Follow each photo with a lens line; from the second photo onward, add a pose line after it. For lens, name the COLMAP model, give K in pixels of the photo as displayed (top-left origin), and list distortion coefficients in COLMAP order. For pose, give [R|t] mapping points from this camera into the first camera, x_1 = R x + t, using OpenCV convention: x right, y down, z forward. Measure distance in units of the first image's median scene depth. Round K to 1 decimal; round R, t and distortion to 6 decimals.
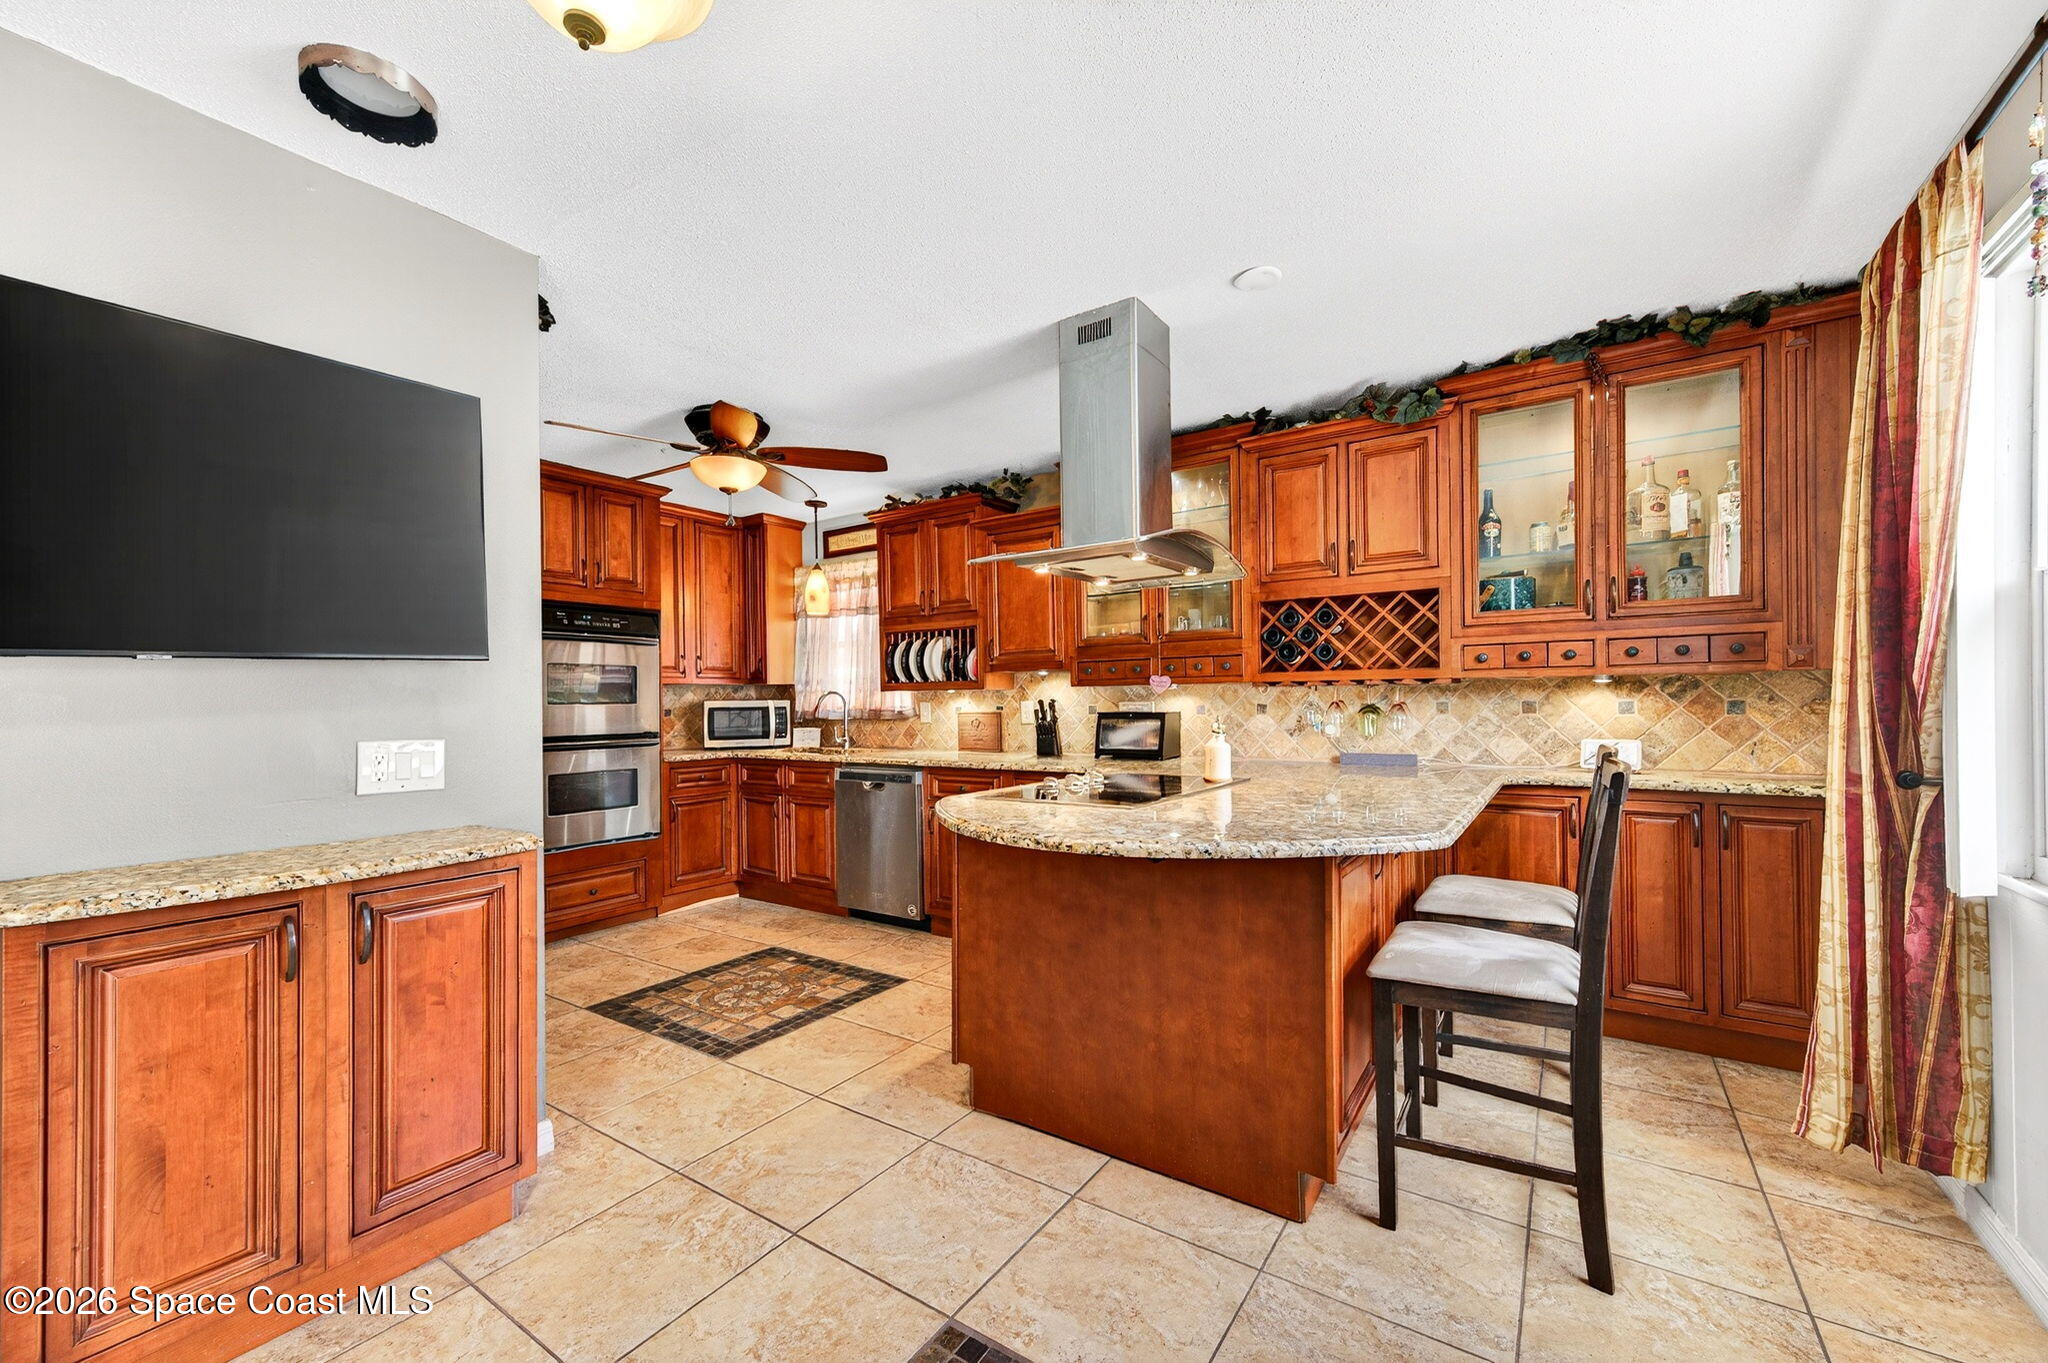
lens RADIAL K [[804.5, 0, 1019.5], [0, 804.5, 695.3], [0, 0, 1]] dist [0.007032, -0.000329]
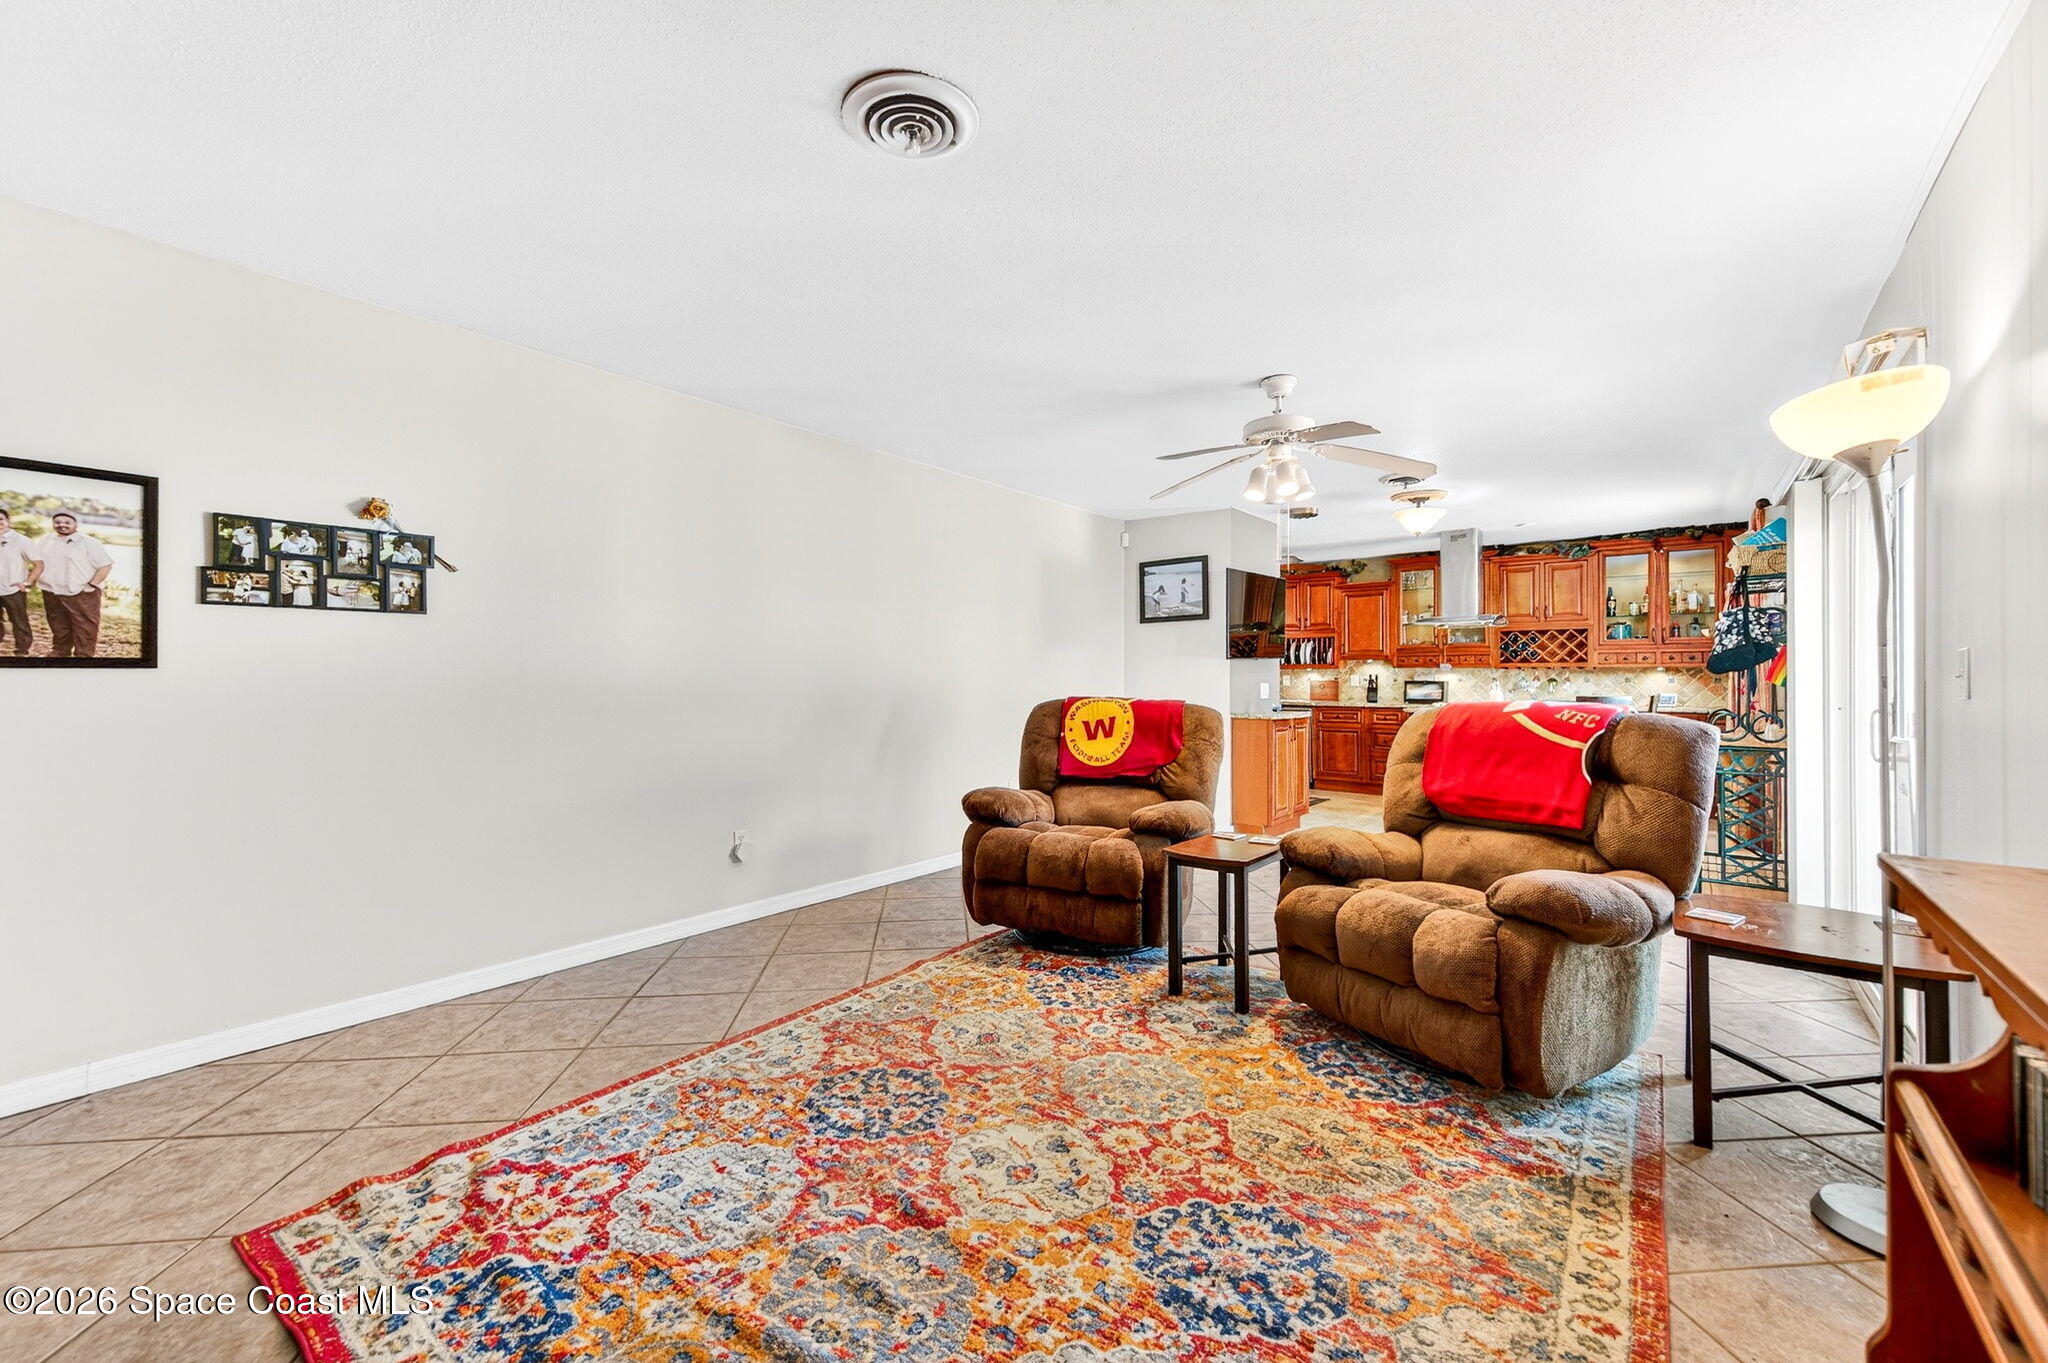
lens RADIAL K [[813.6, 0, 1021.2], [0, 813.6, 670.0], [0, 0, 1]] dist [0.009211, -0.001564]
pose [[0.995928, 0.010254, -0.089569, -0.789632], [-0.010175, 0.999947, 0.001343, 0.000929], [0.089578, -0.000426, 0.995980, -1.318301]]
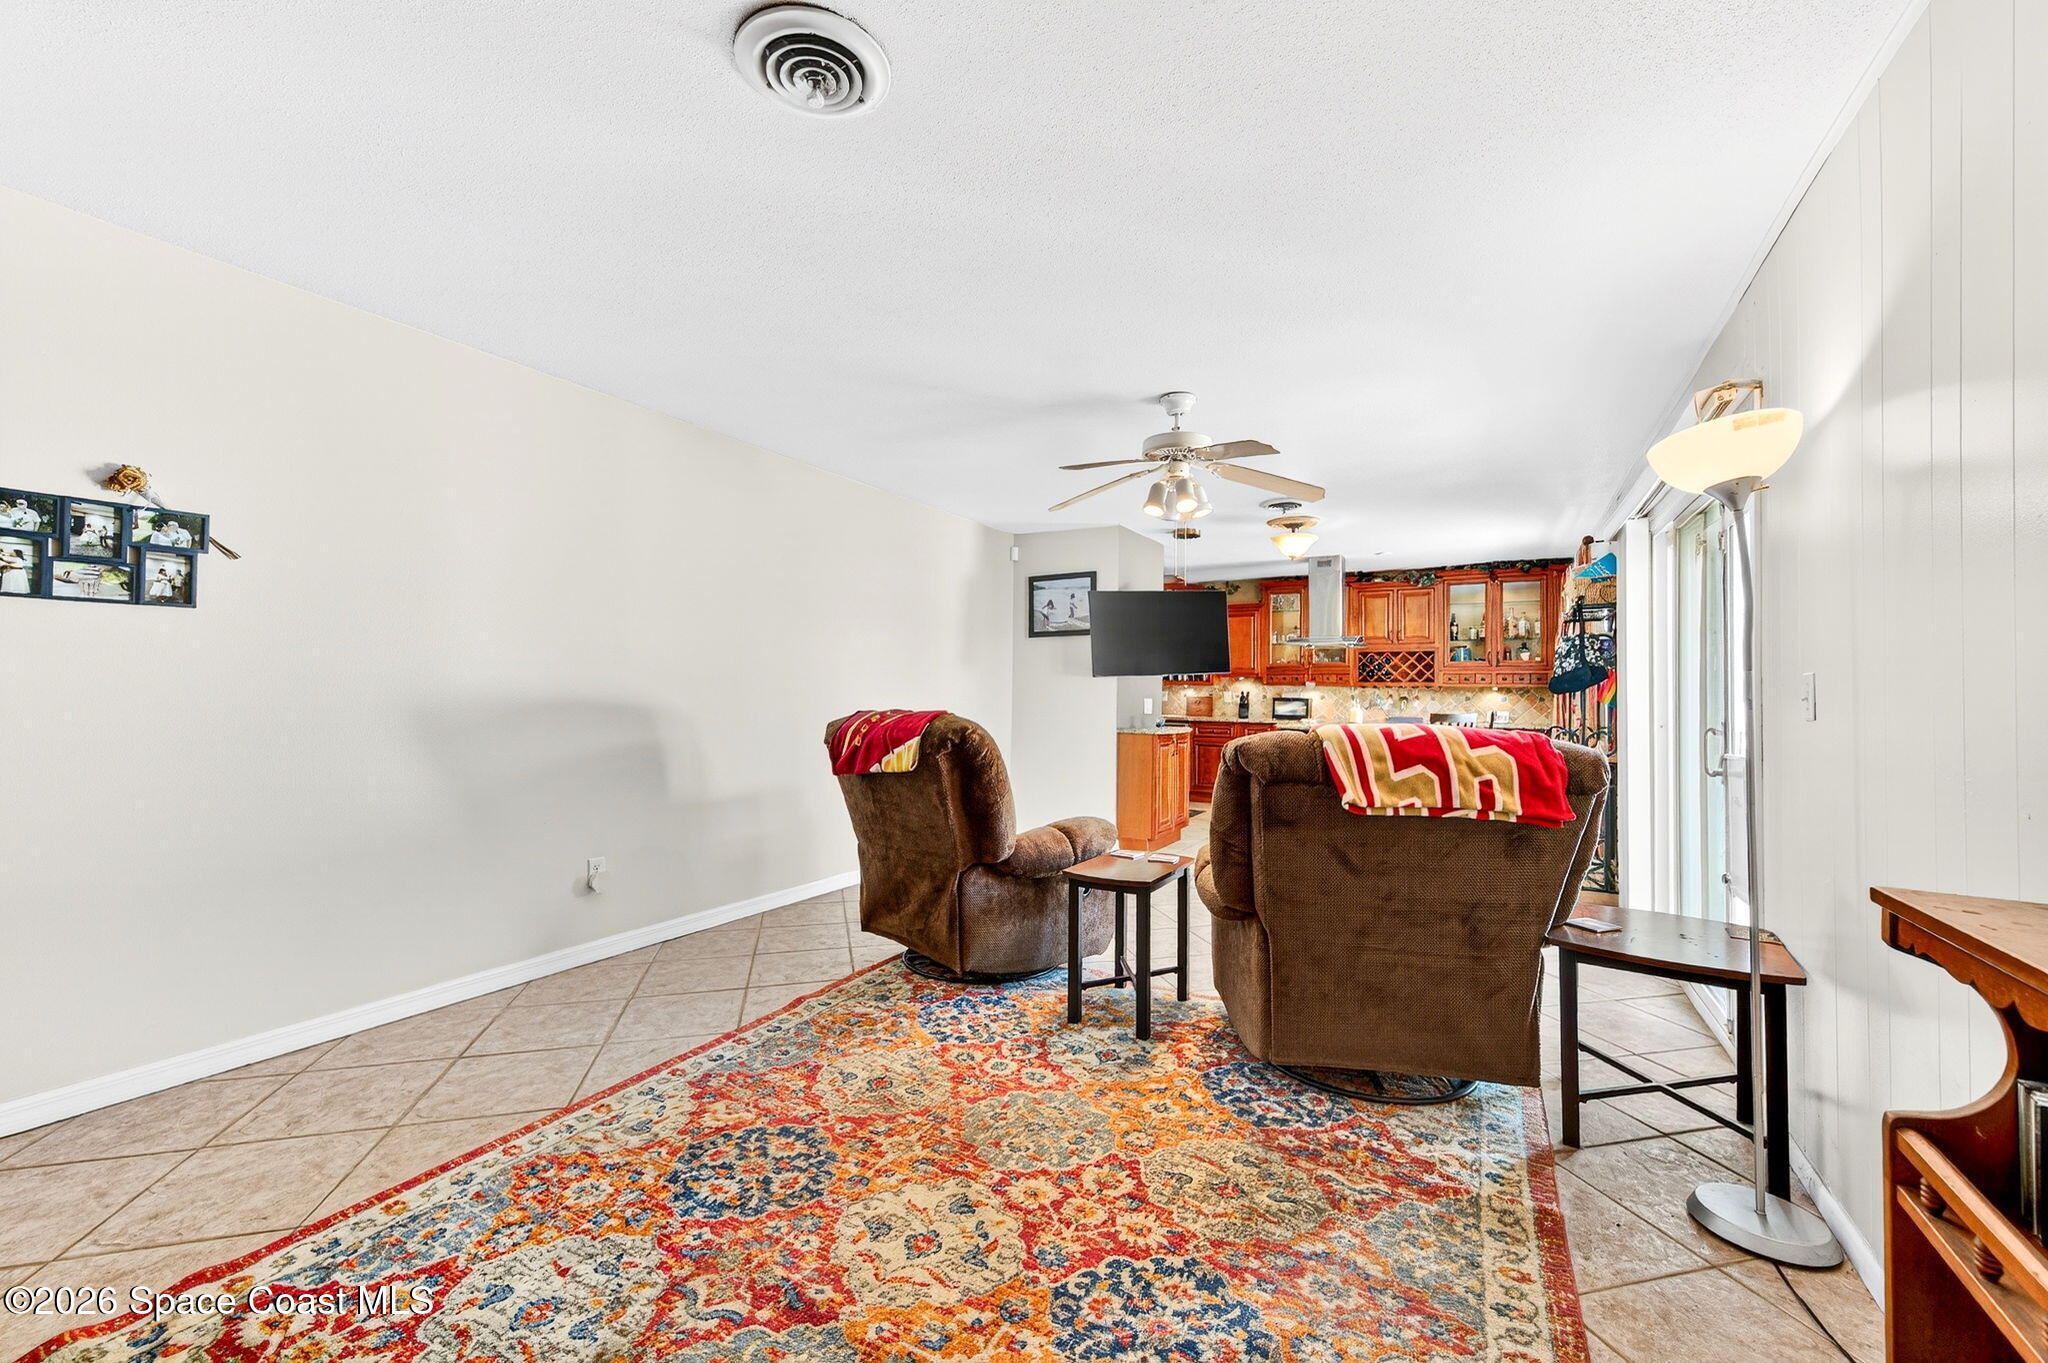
lens RADIAL K [[804.5, 0, 1021.0], [0, 804.5, 673.4], [0, 0, 1]] dist [0.007032, -0.000329]
pose [[0.997922, 0.022256, 0.060476, -0.812388], [-0.021448, 0.999672, -0.013974, 0.000888], [-0.060767, 0.012648, 0.998072, -1.268415]]
